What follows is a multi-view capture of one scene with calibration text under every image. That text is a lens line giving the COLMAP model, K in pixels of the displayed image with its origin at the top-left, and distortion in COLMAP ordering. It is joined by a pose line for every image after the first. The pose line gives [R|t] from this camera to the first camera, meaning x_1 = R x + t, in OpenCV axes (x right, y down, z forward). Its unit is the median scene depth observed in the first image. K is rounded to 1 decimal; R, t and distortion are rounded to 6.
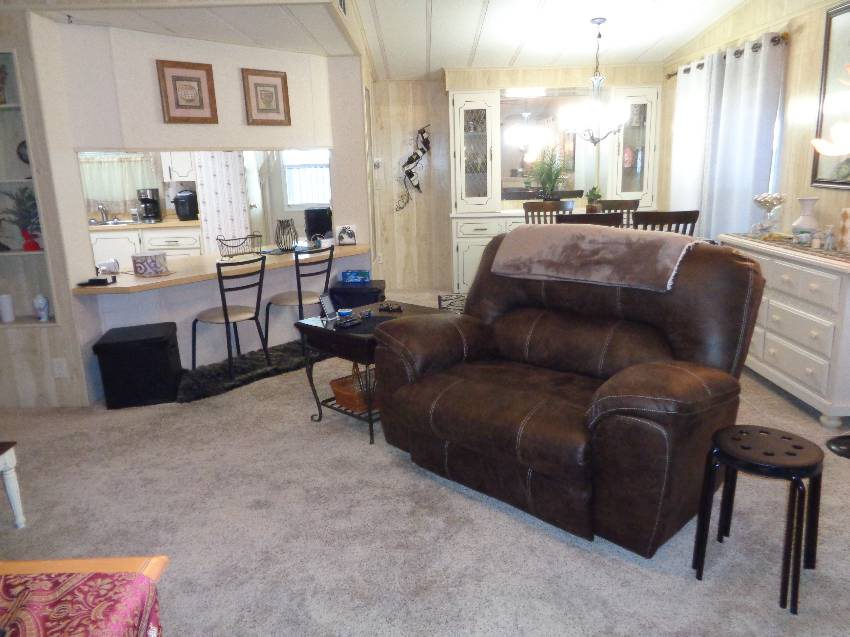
lens RADIAL K [[631.9, 0, 428.6], [0, 631.9, 315.2], [0, 0, 1]] dist [0.000346, -0.005286]
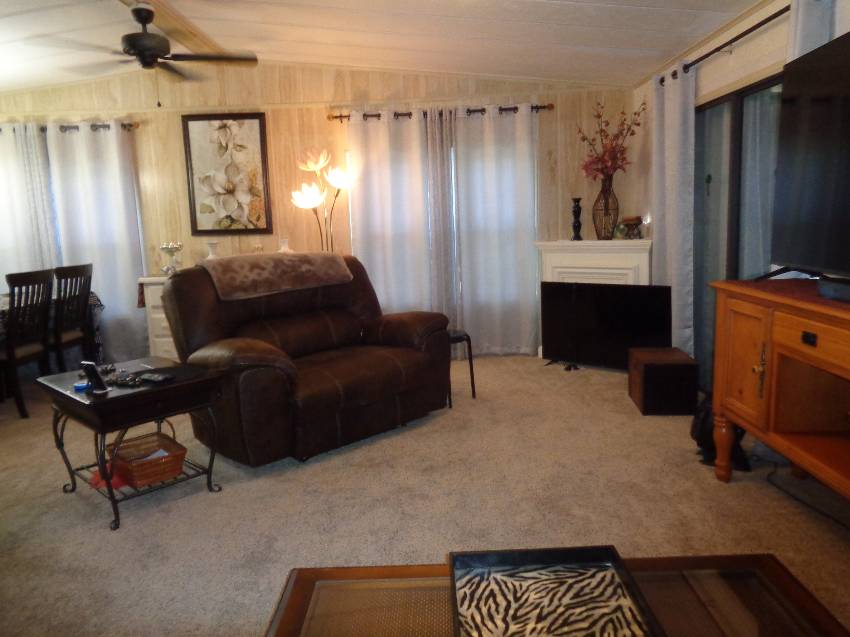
lens RADIAL K [[631.9, 0, 423.7], [0, 631.9, 317.2], [0, 0, 1]] dist [0.000346, -0.005286]
pose [[0.010276, -0.126360, 0.991931, -0.755630], [0.268075, 0.956019, 0.119008, -0.056346], [-0.963343, 0.264689, 0.043698, 0.467758]]
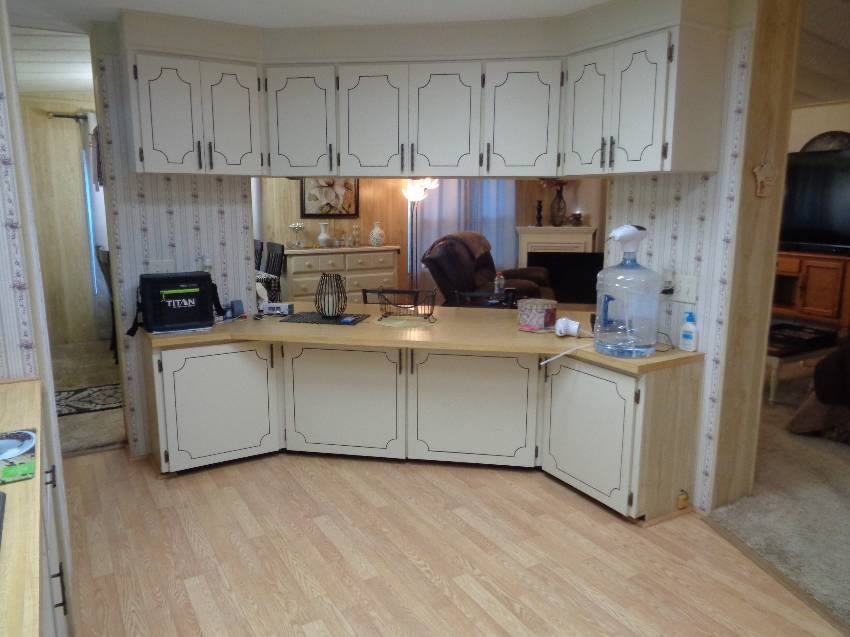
lens RADIAL K [[631.9, 0, 422.4], [0, 631.9, 325.4], [0, 0, 1]] dist [0.000346, -0.005286]
pose [[-0.505304, -0.144030, 0.850837, -1.087912], [0.213068, 0.934622, 0.284752, -0.339804], [-0.836224, 0.325173, -0.441579, 1.531452]]
